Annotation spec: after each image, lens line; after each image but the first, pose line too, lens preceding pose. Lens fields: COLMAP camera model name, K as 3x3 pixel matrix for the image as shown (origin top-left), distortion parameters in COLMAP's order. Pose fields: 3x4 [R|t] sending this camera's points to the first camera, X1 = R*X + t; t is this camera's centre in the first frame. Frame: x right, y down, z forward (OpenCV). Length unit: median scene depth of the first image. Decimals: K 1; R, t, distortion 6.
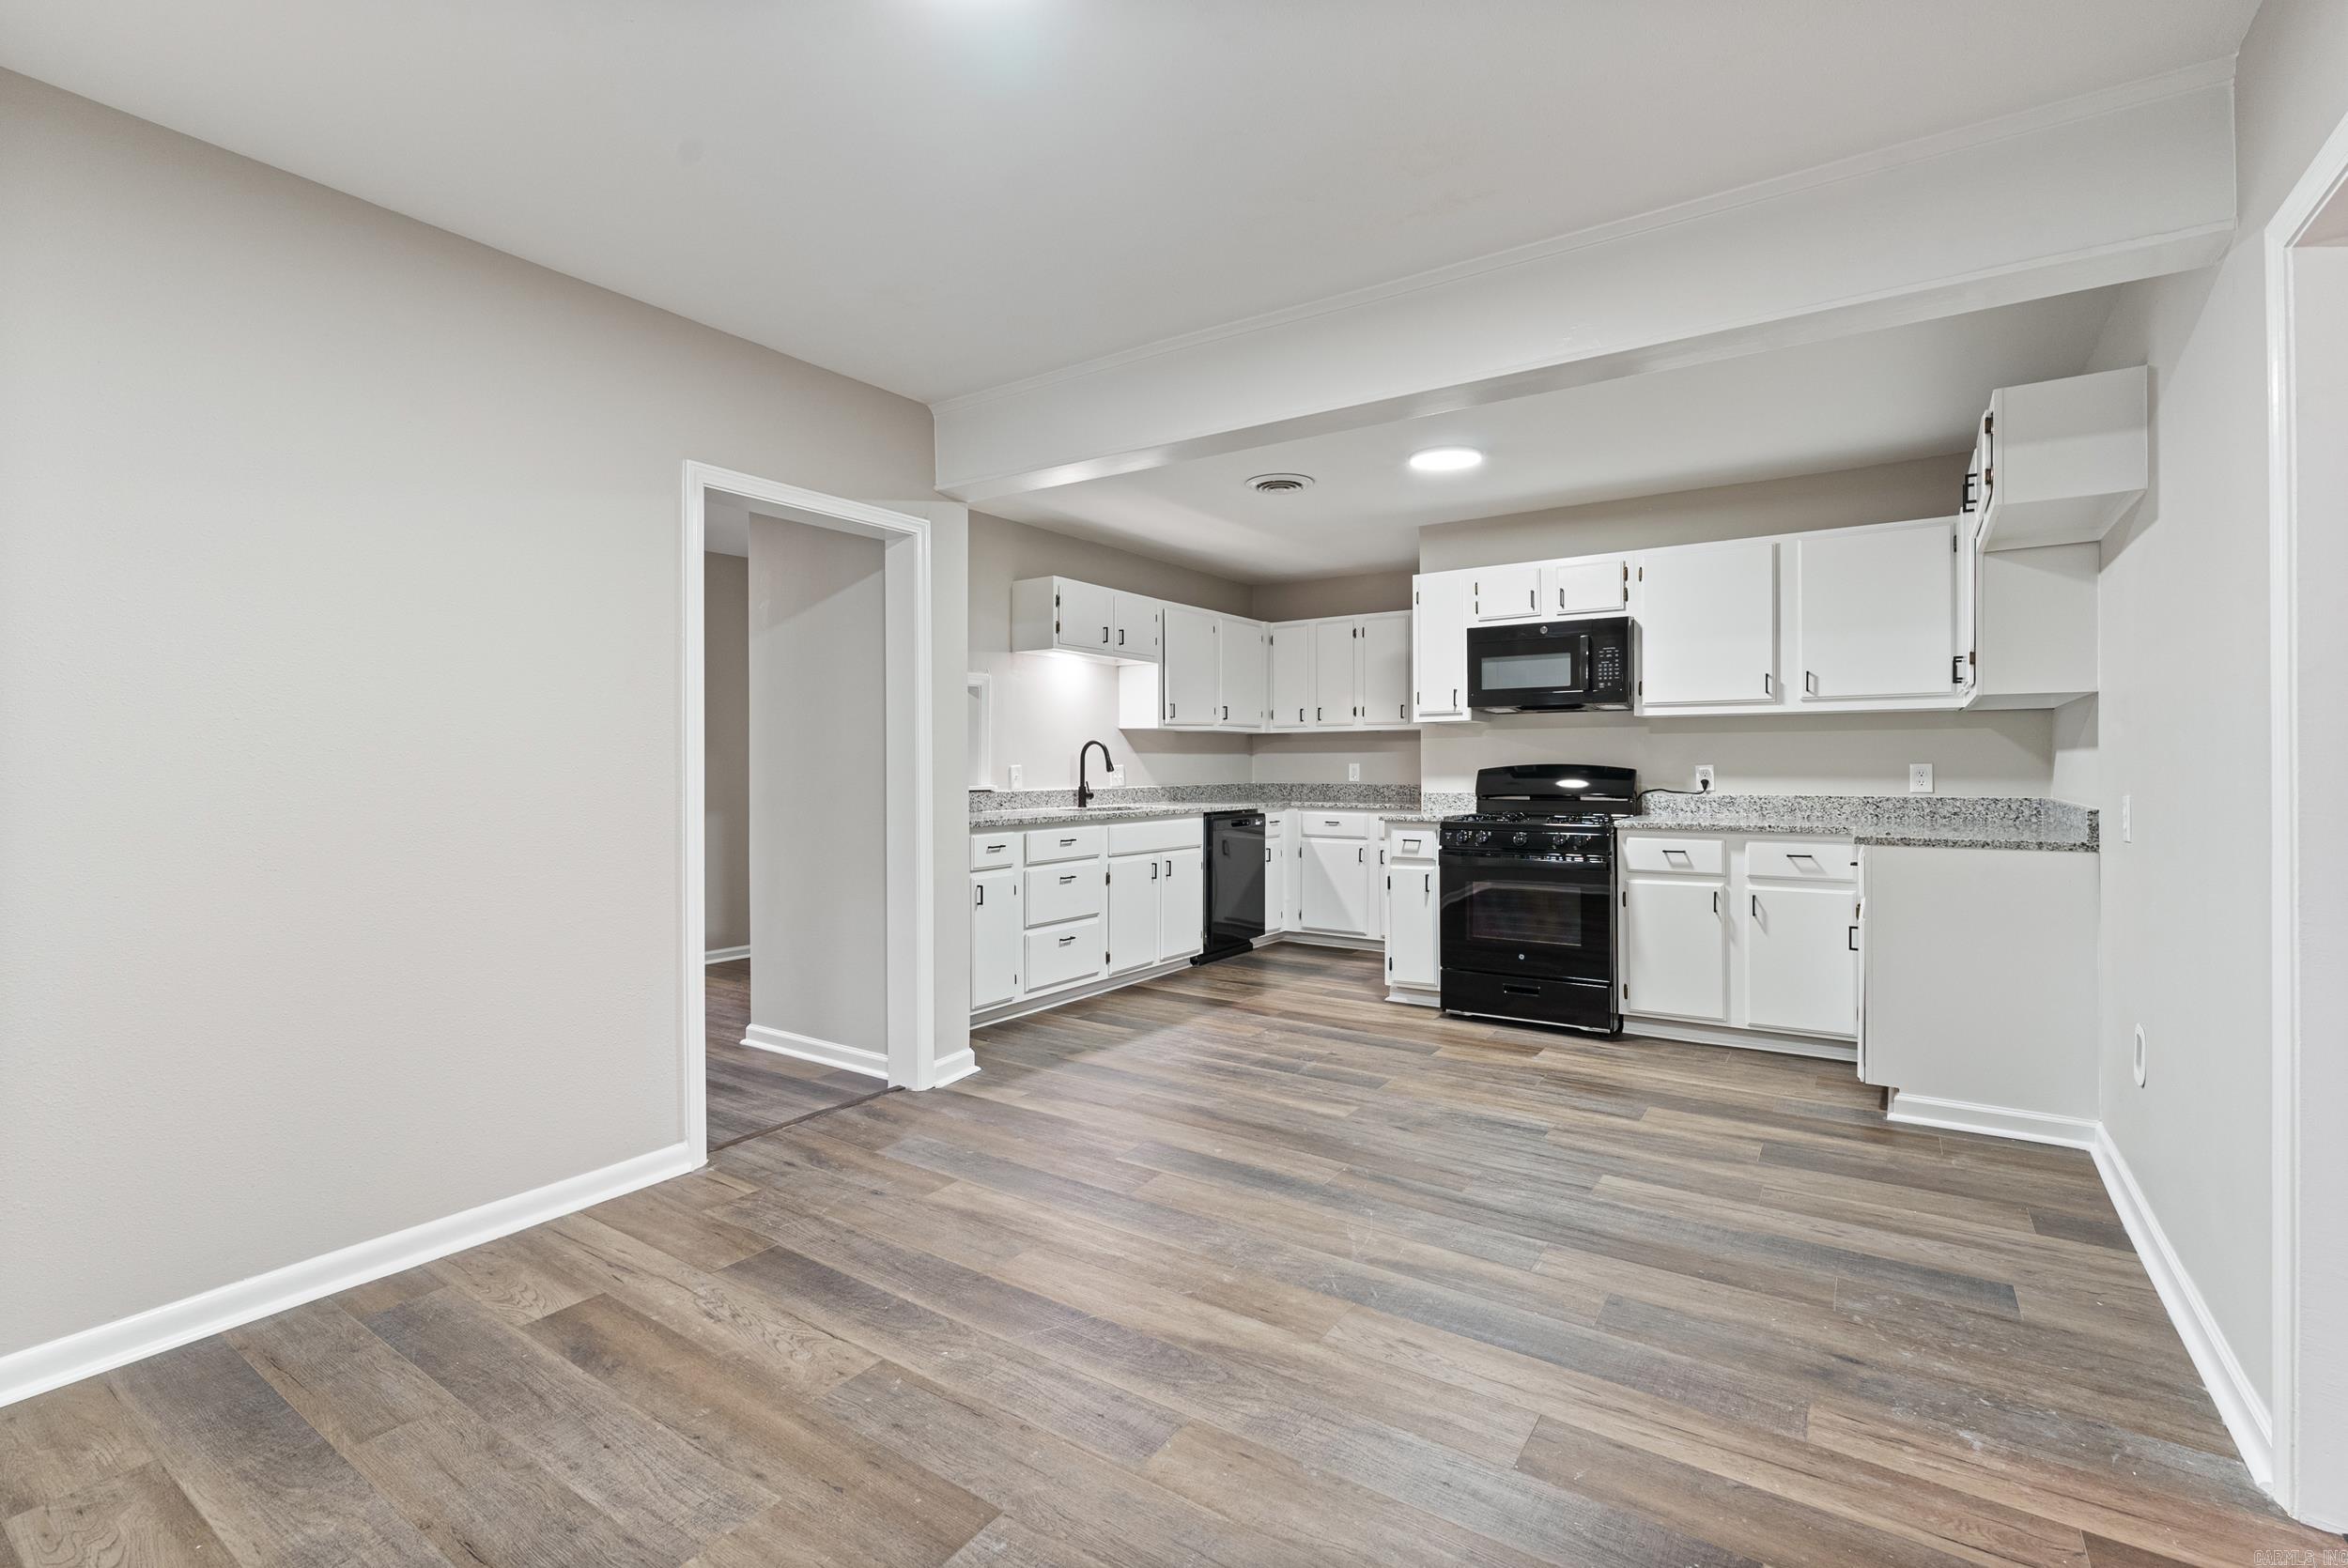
lens RADIAL K [[1043.2, 0, 1181.8], [0, 1043.2, 761.6], [0, 0, 1]] dist [-0.005010, 0.000032]
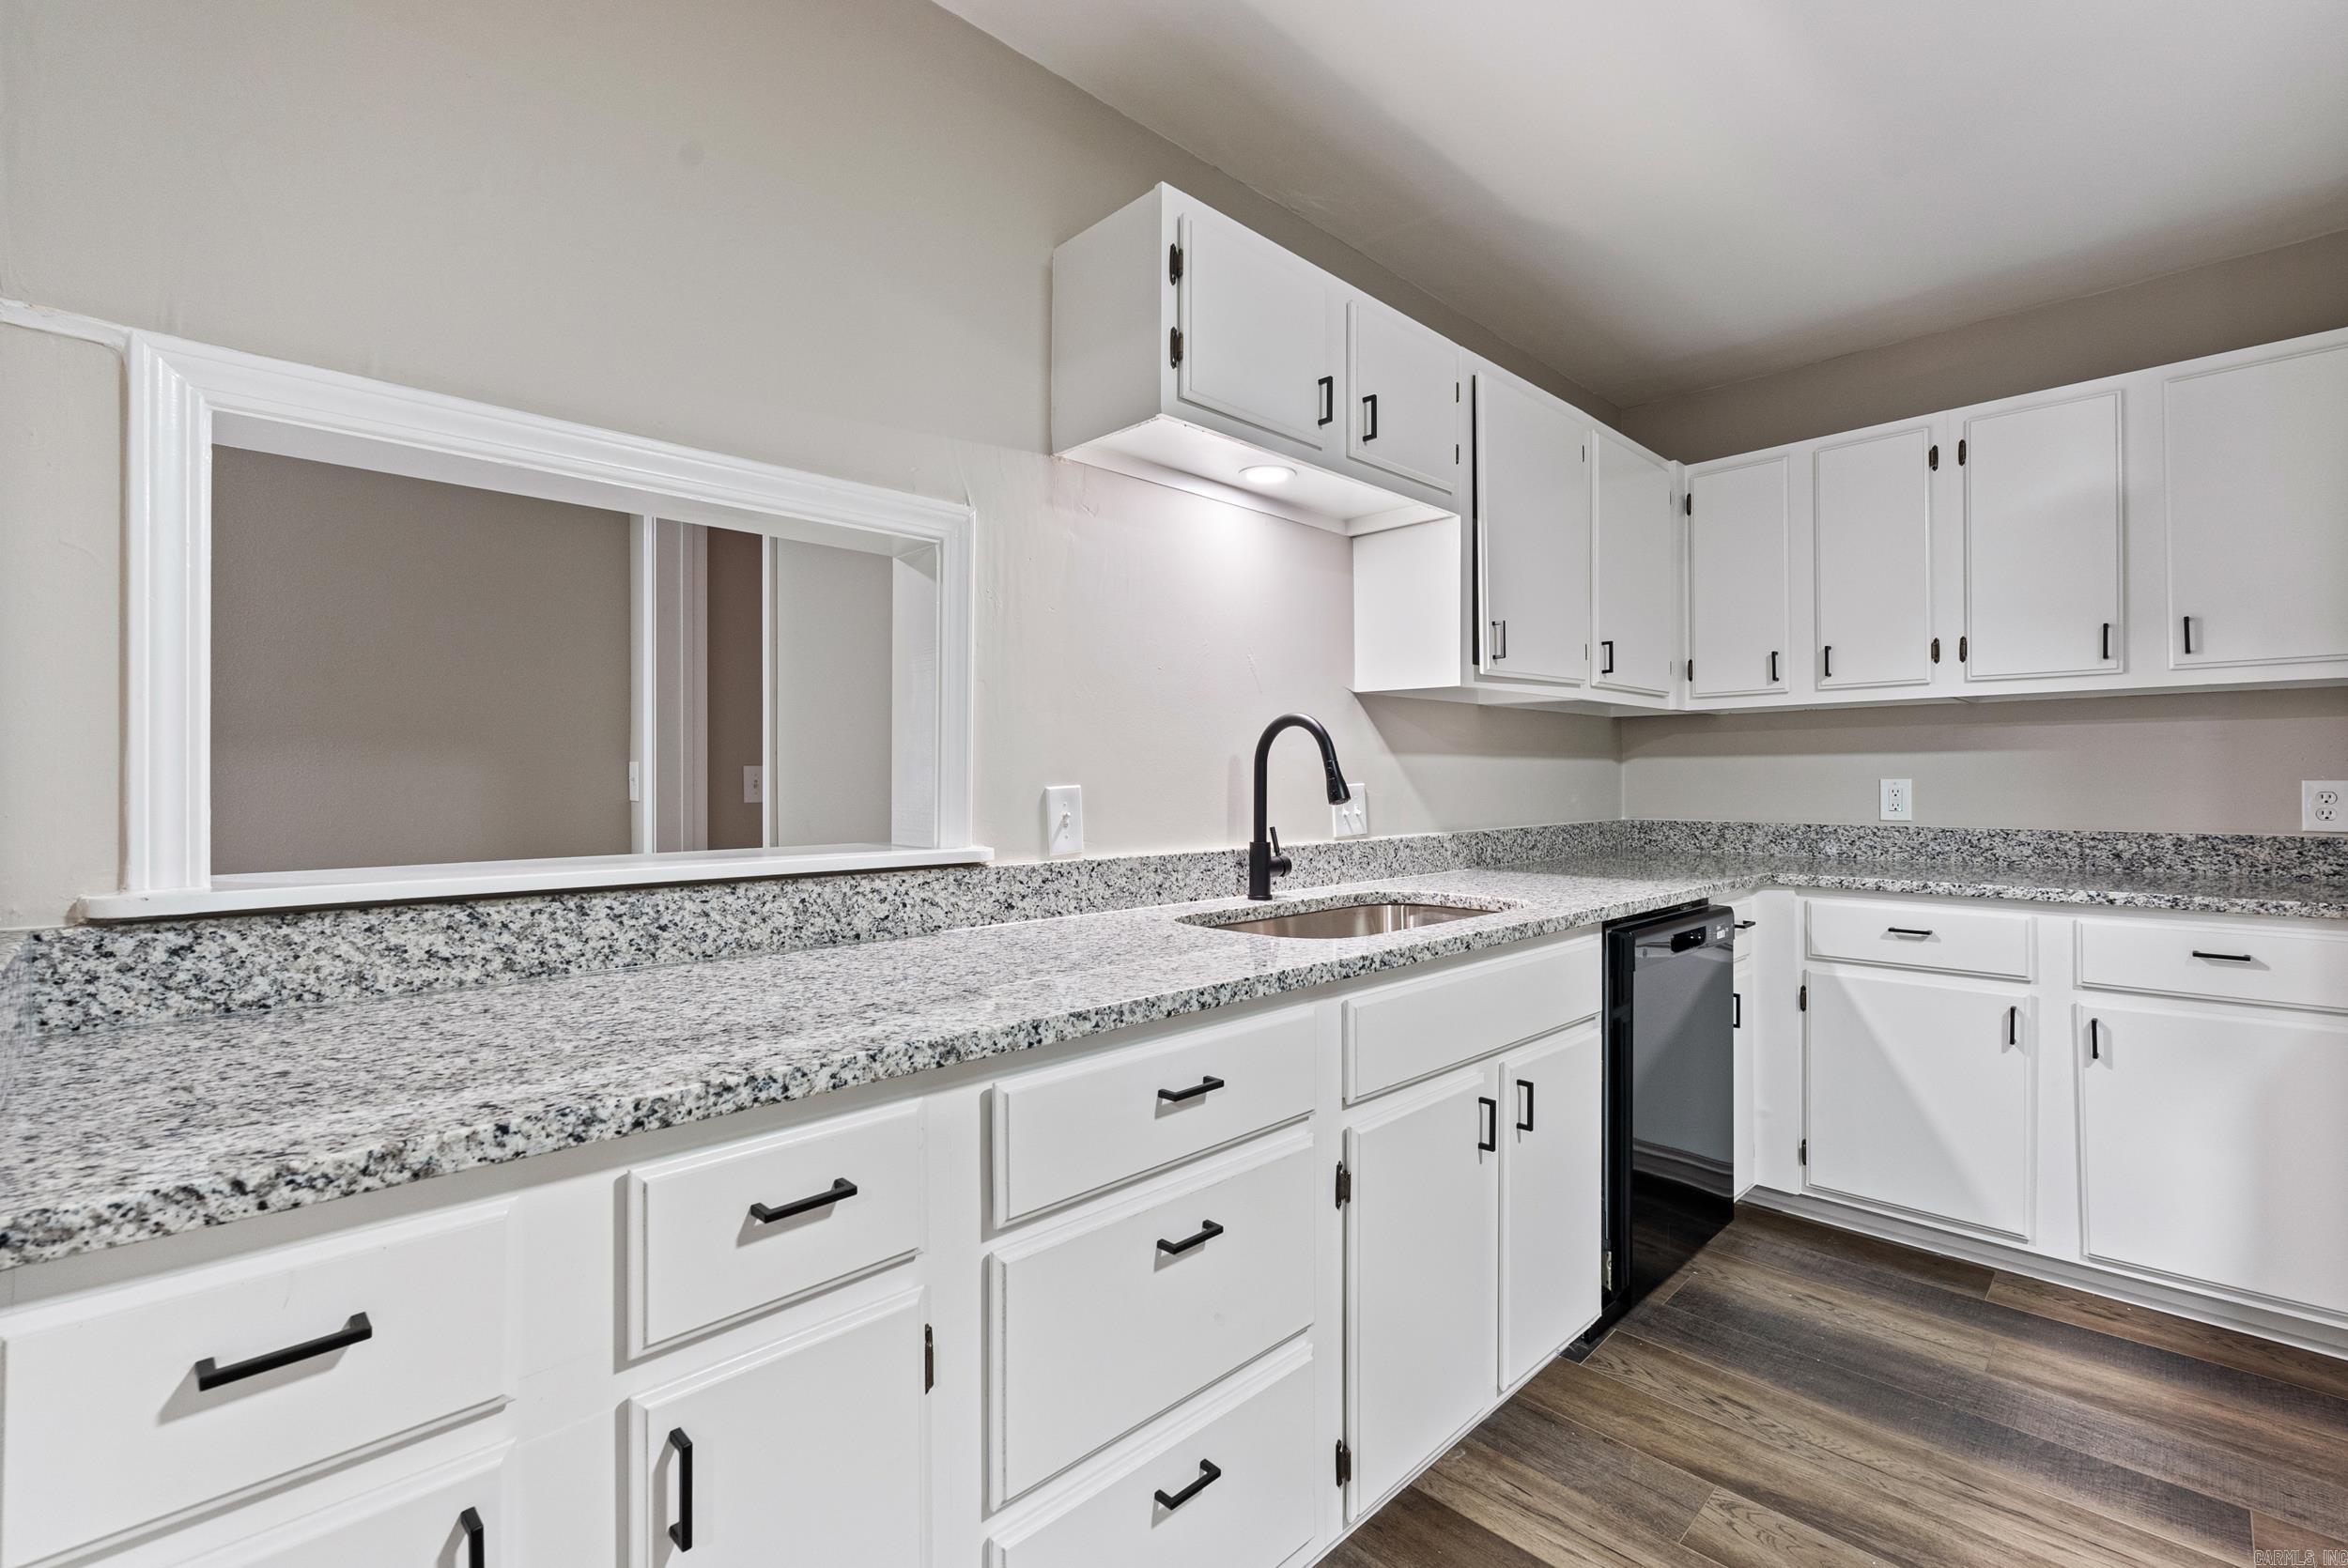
lens RADIAL K [[1043.2, 0, 1174.7], [0, 1043.2, 772.5], [0, 0, 1]] dist [-0.005010, 0.000032]
pose [[0.981325, -0.004676, -0.192299, -0.071730], [0.003422, 0.999971, -0.006851, 0.001953], [0.192325, 0.006065, 0.981312, 0.842426]]
